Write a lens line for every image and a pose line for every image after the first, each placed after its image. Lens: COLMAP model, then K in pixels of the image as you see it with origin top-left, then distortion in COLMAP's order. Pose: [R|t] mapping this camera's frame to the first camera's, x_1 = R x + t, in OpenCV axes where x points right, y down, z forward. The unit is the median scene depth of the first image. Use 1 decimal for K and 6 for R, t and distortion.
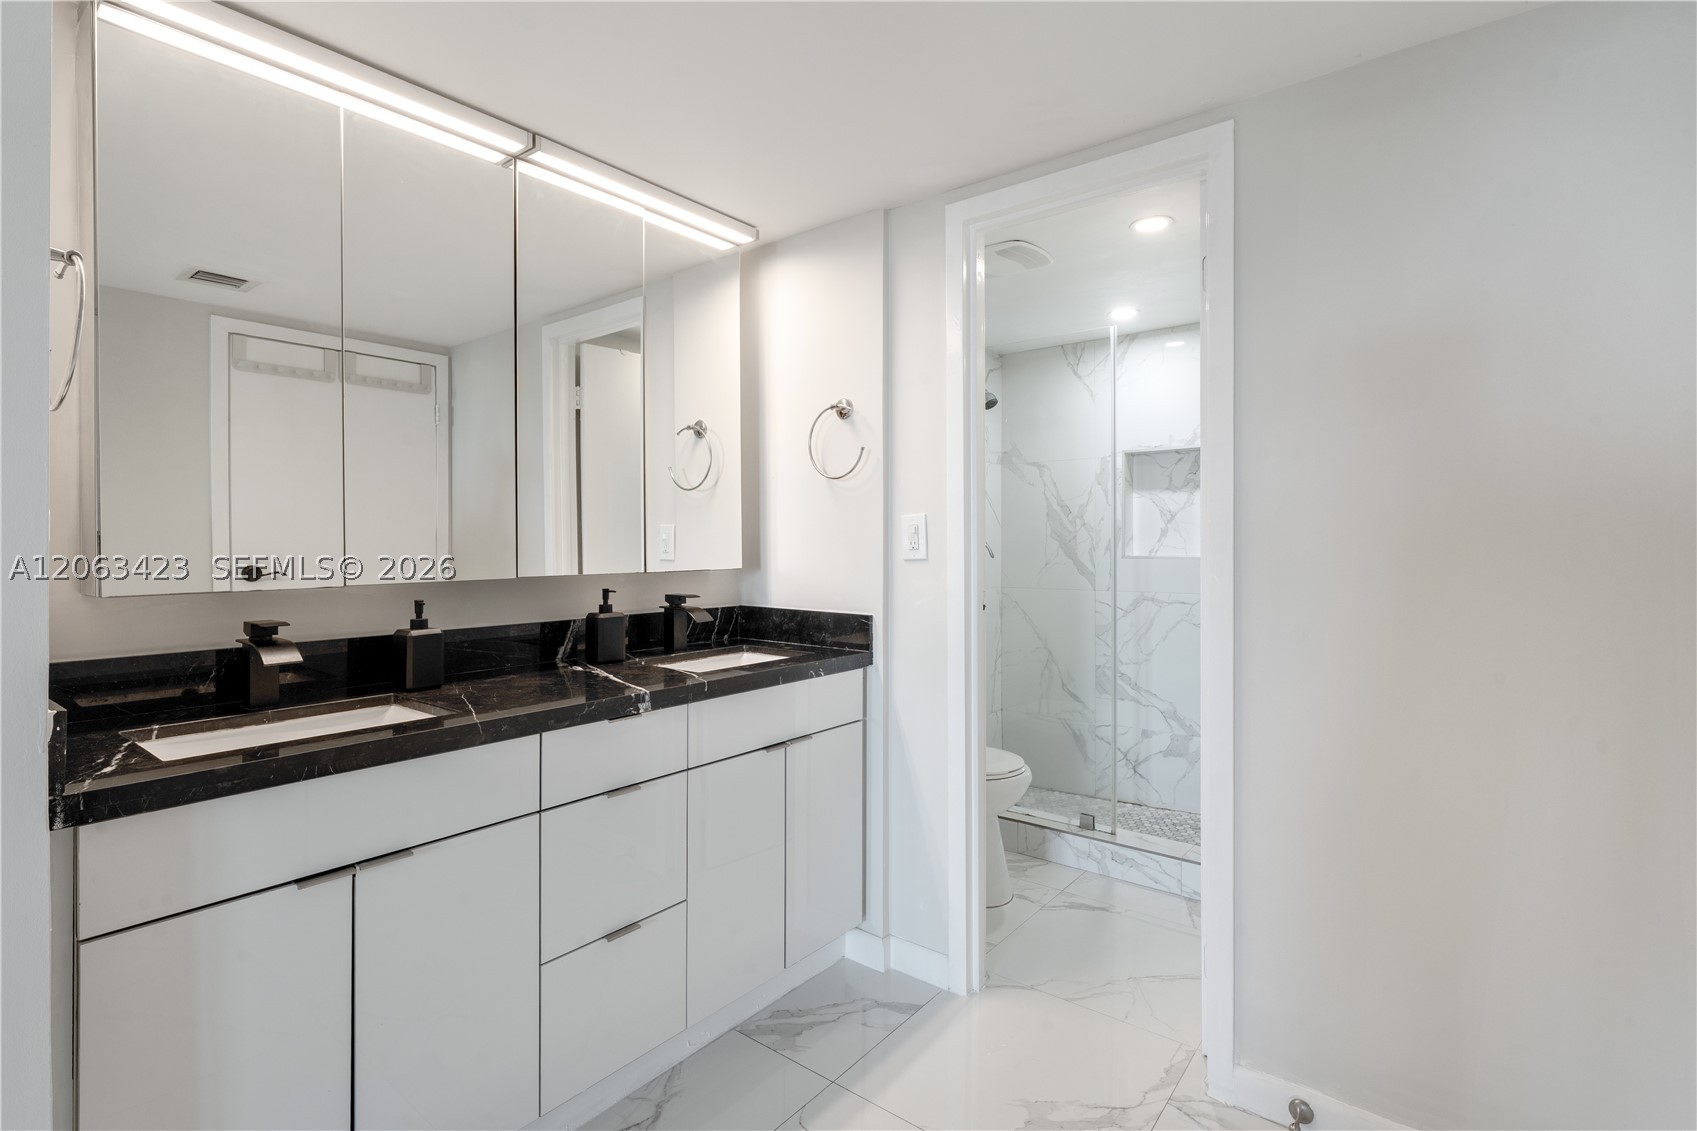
lens RADIAL K [[807.2, 0, 864.5], [0, 807.2, 558.6], [0, 0, 1]] dist [0.002575, -0.000087]
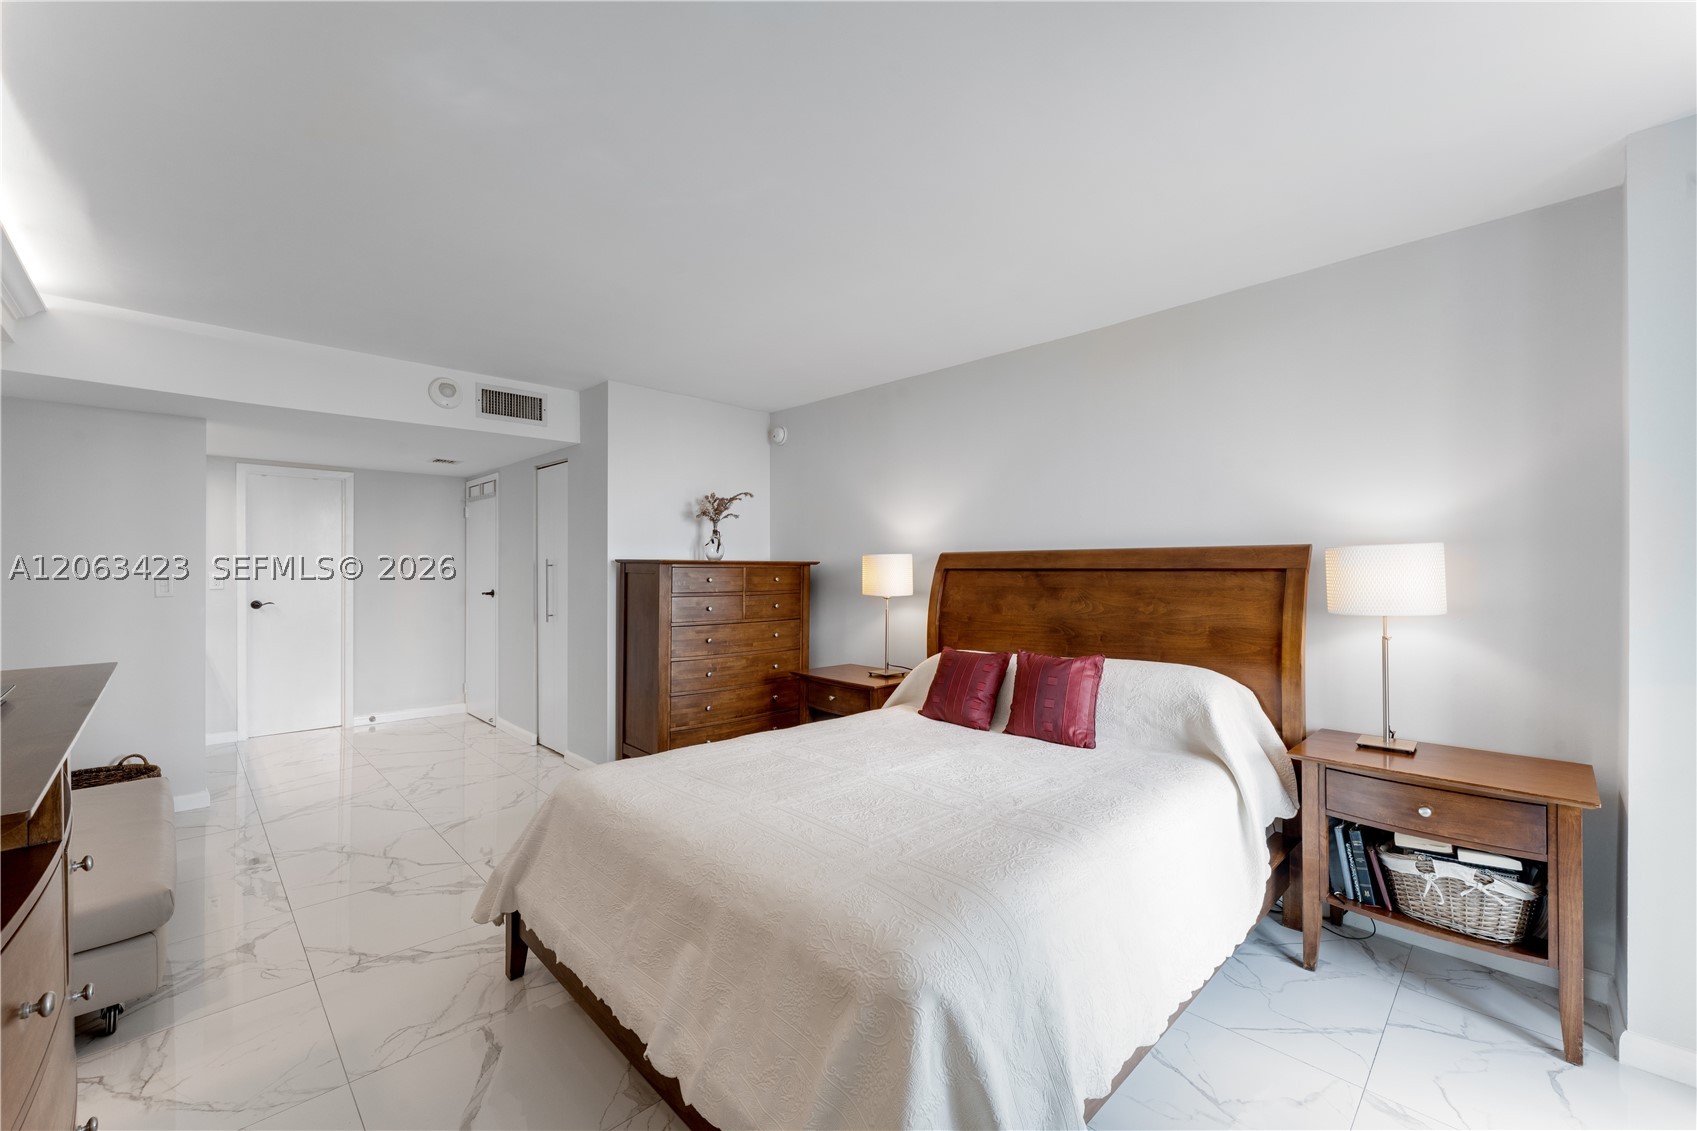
lens RADIAL K [[697.9, 0, 861.0], [0, 697.9, 558.2], [0, 0, 1]] dist [0.001544, -0.000921]
pose [[0.125768, 0.015170, 0.991944, -2.381868], [0.021996, 0.999595, -0.018076, -0.014143], [-0.991816, 0.024092, 0.125383, -1.715758]]
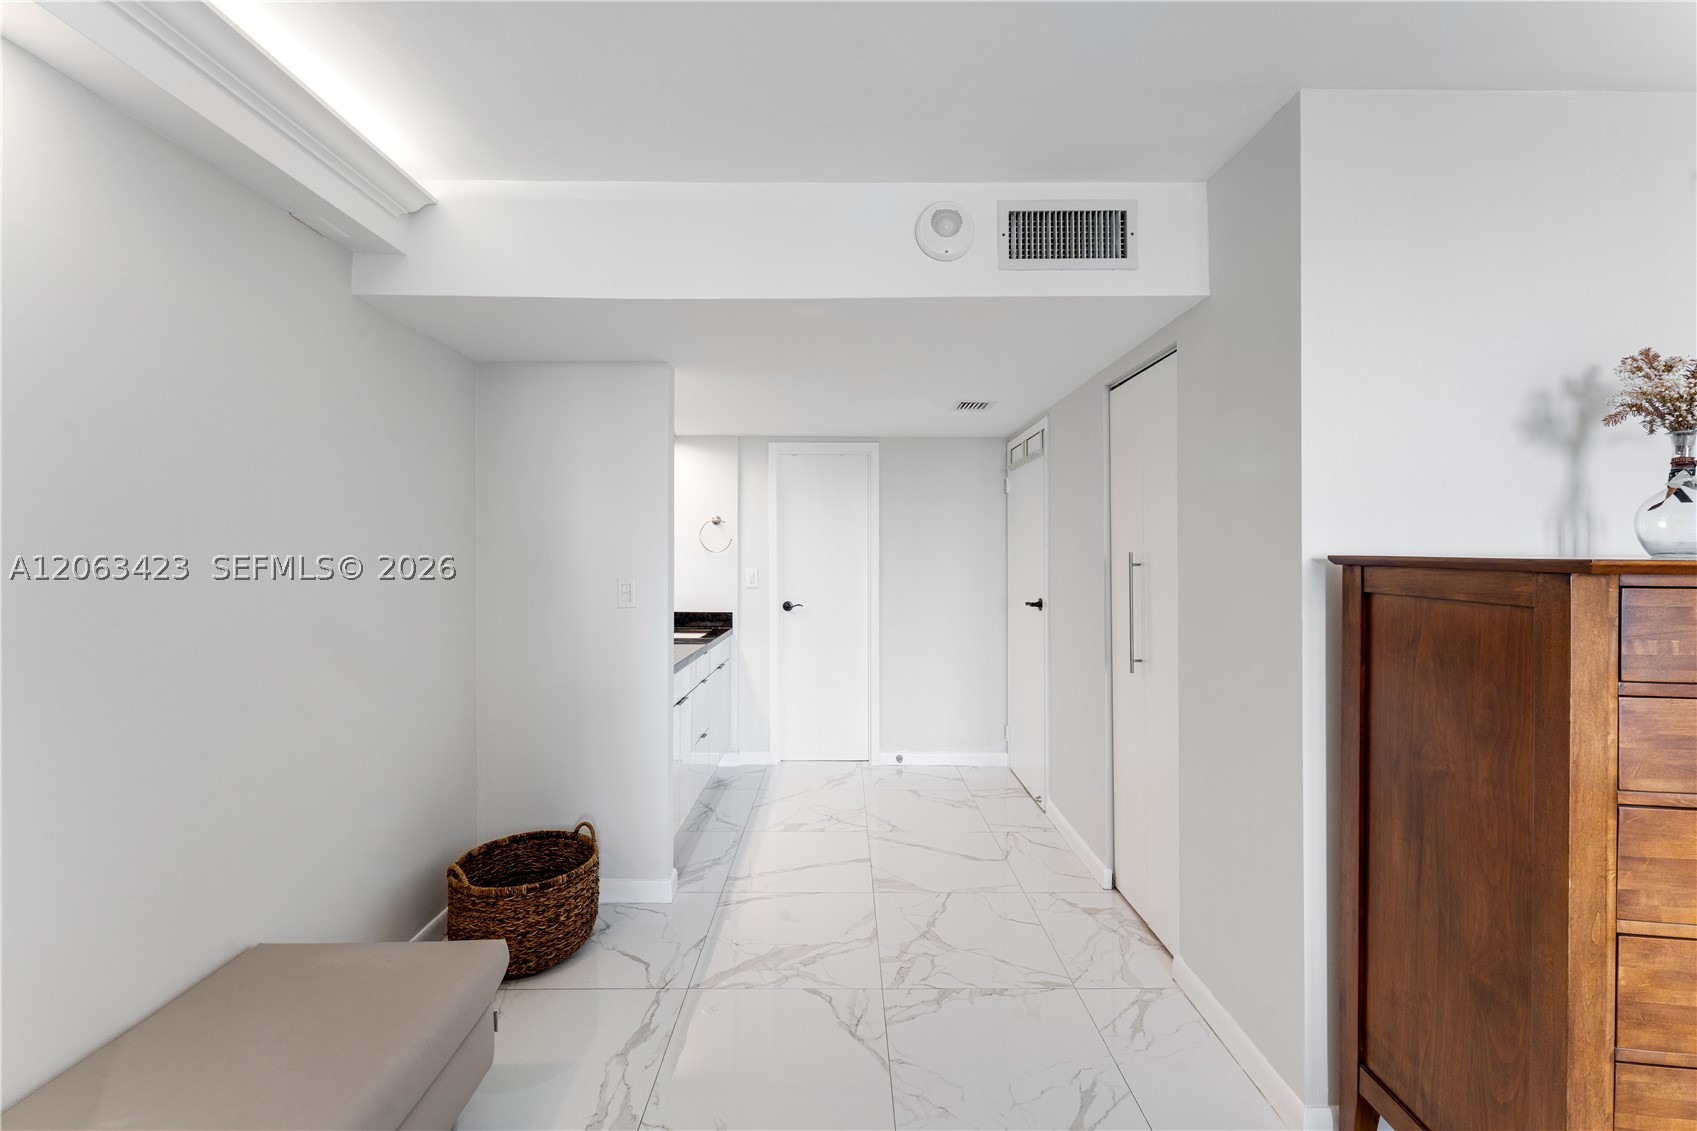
lens RADIAL K [[697.9, 0, 836.9], [0, 697.9, 559.2], [0, 0, 1]] dist [0.001544, -0.000921]
pose [[0.789324, -0.002520, 0.613971, -1.185724], [0.012948, 0.999837, -0.012543, -0.062949], [-0.613840, 0.017850, 0.789229, -0.916958]]
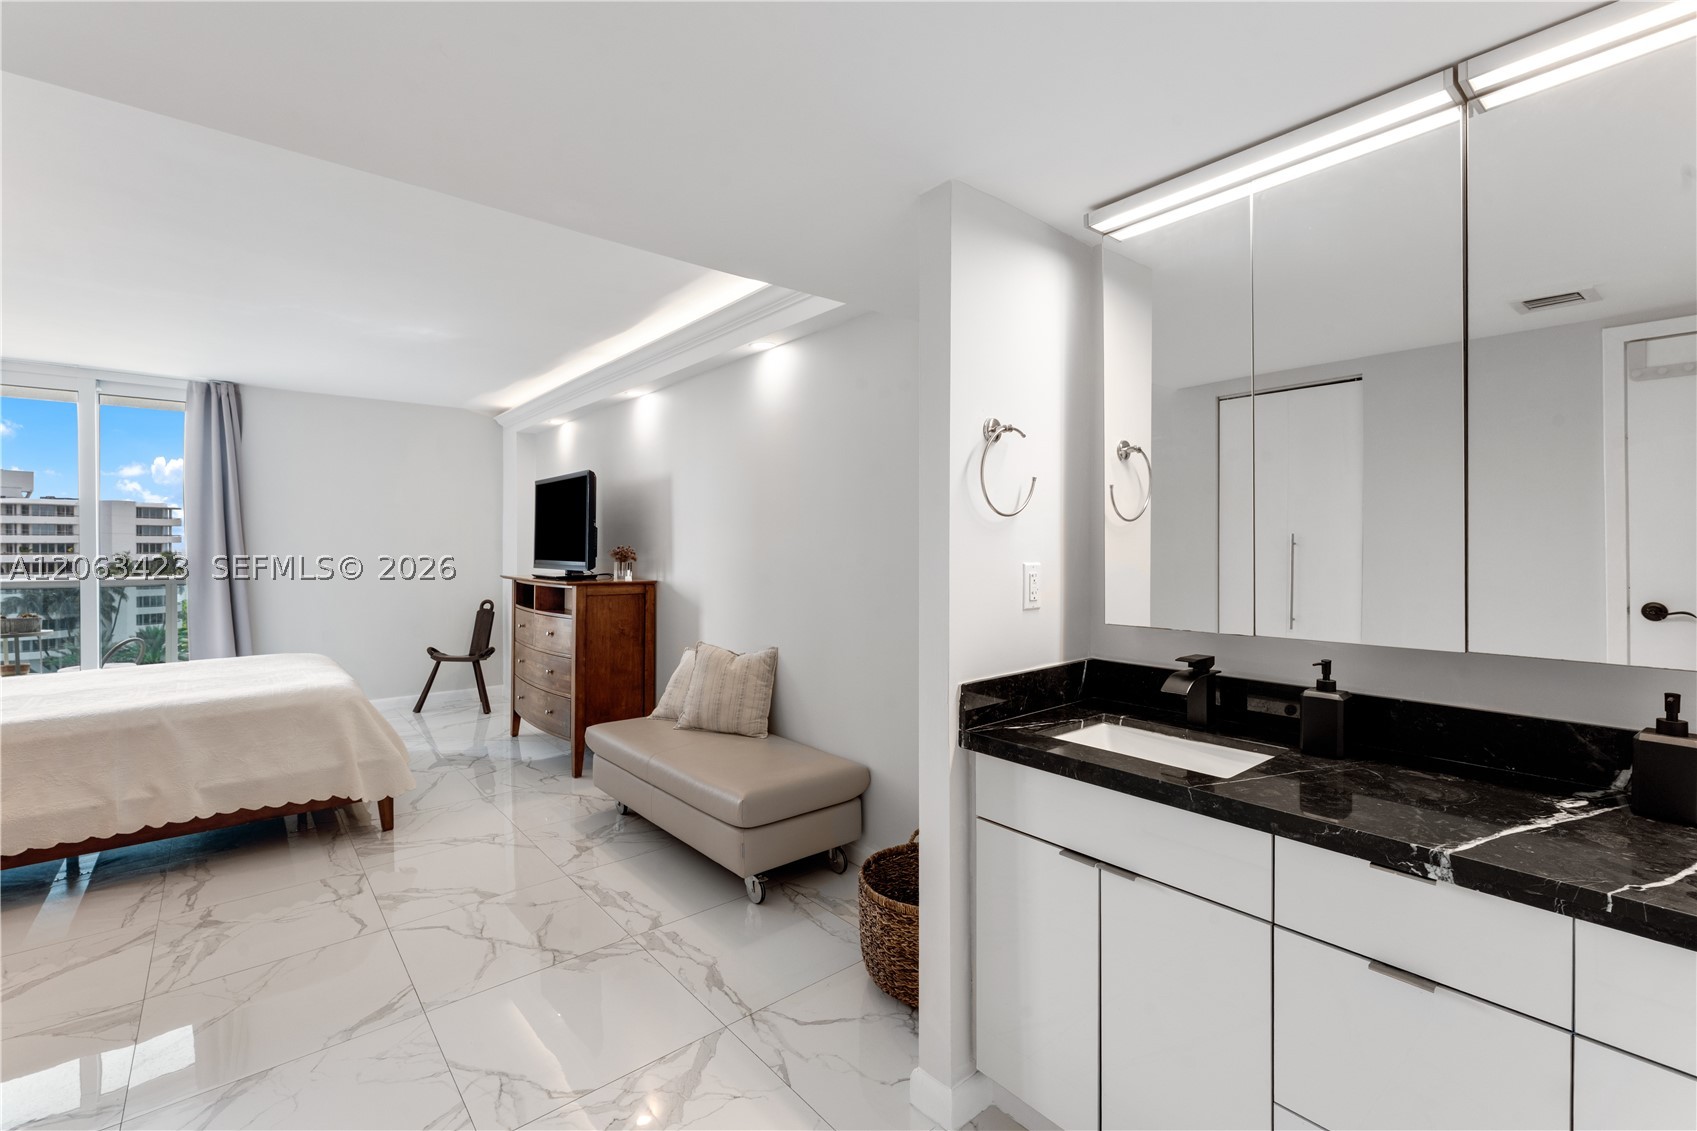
lens RADIAL K [[750.2, 0, 856.2], [0, 750.2, 552.8], [0, 0, 1]] dist [0.008083, -0.001899]
pose [[-0.203873, 0.011821, -0.978926, 0.383659], [-0.020216, 0.999663, 0.016282, -0.070728], [0.978789, 0.023110, -0.203566, 0.590396]]
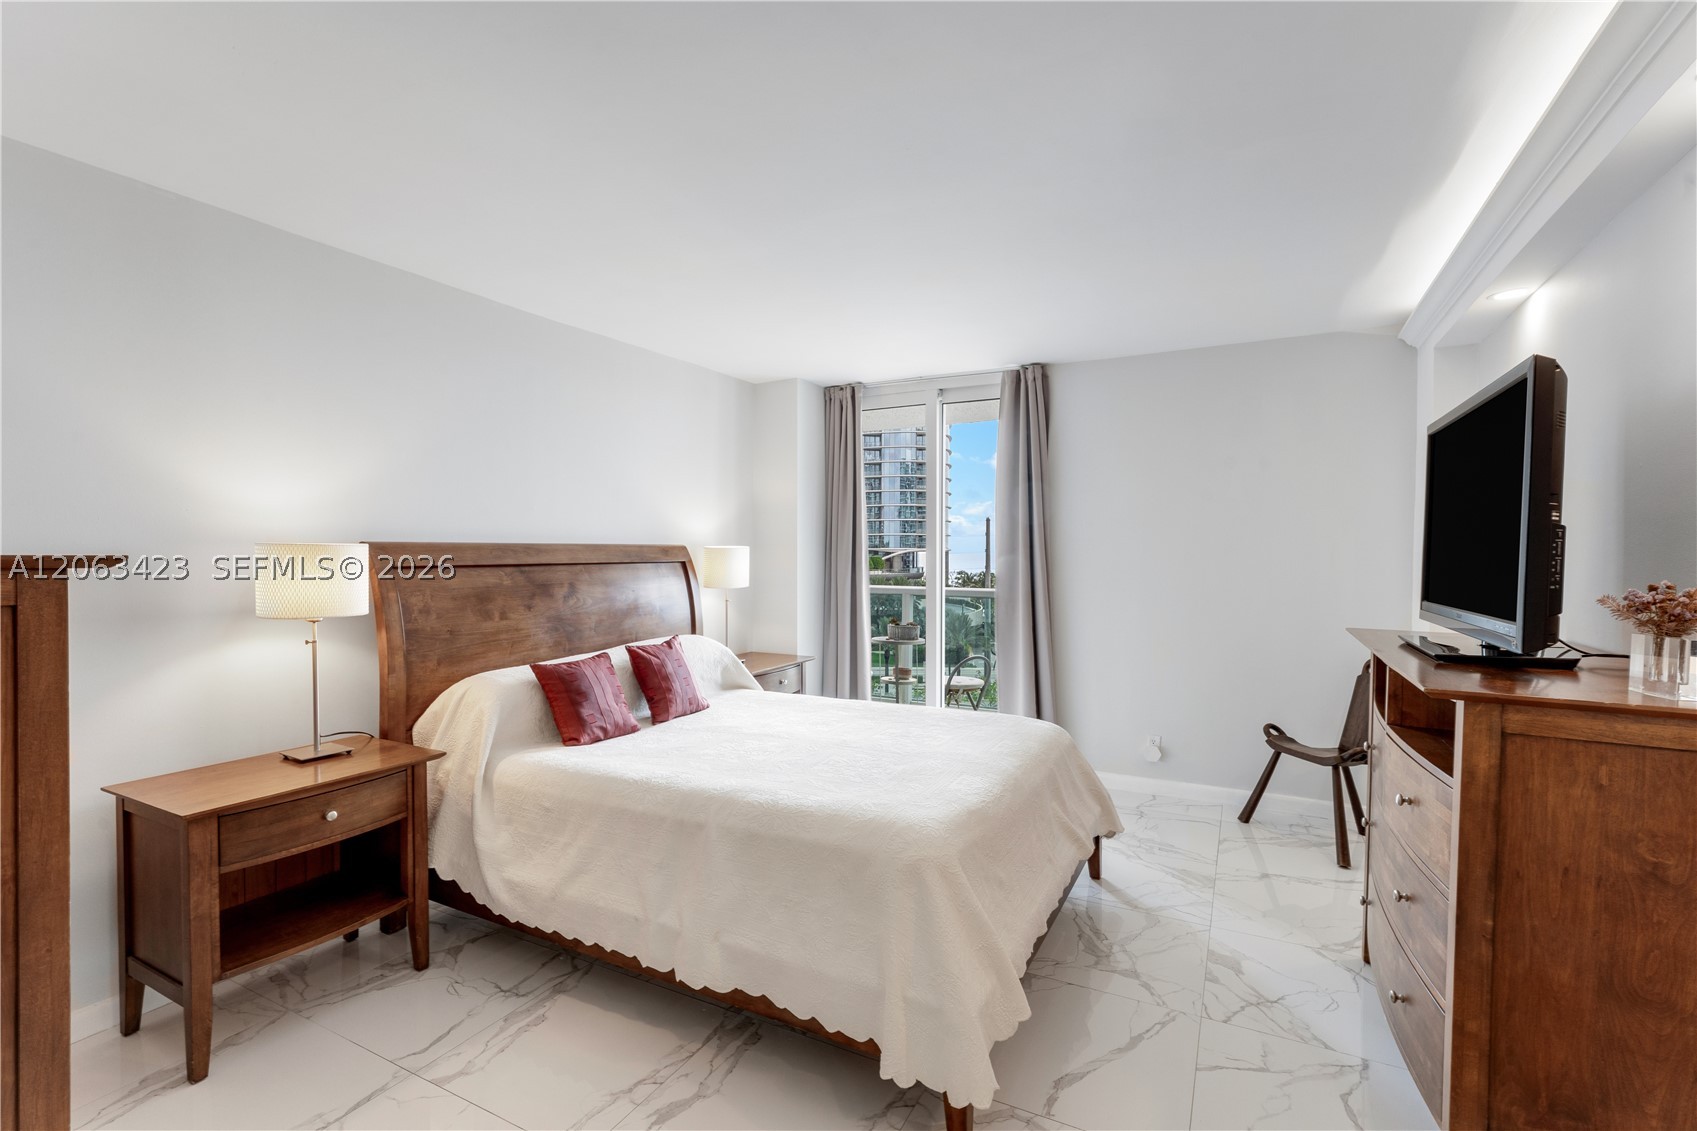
lens RADIAL K [[750.2, 0, 859.0], [0, 750.2, 571.8], [0, 0, 1]] dist [0.008083, -0.001899]
pose [[-0.982419, 0.004421, -0.186635, -0.931645], [-0.005003, 0.998737, 0.049997, -0.083507], [0.186620, 0.050052, -0.981156, -0.073180]]
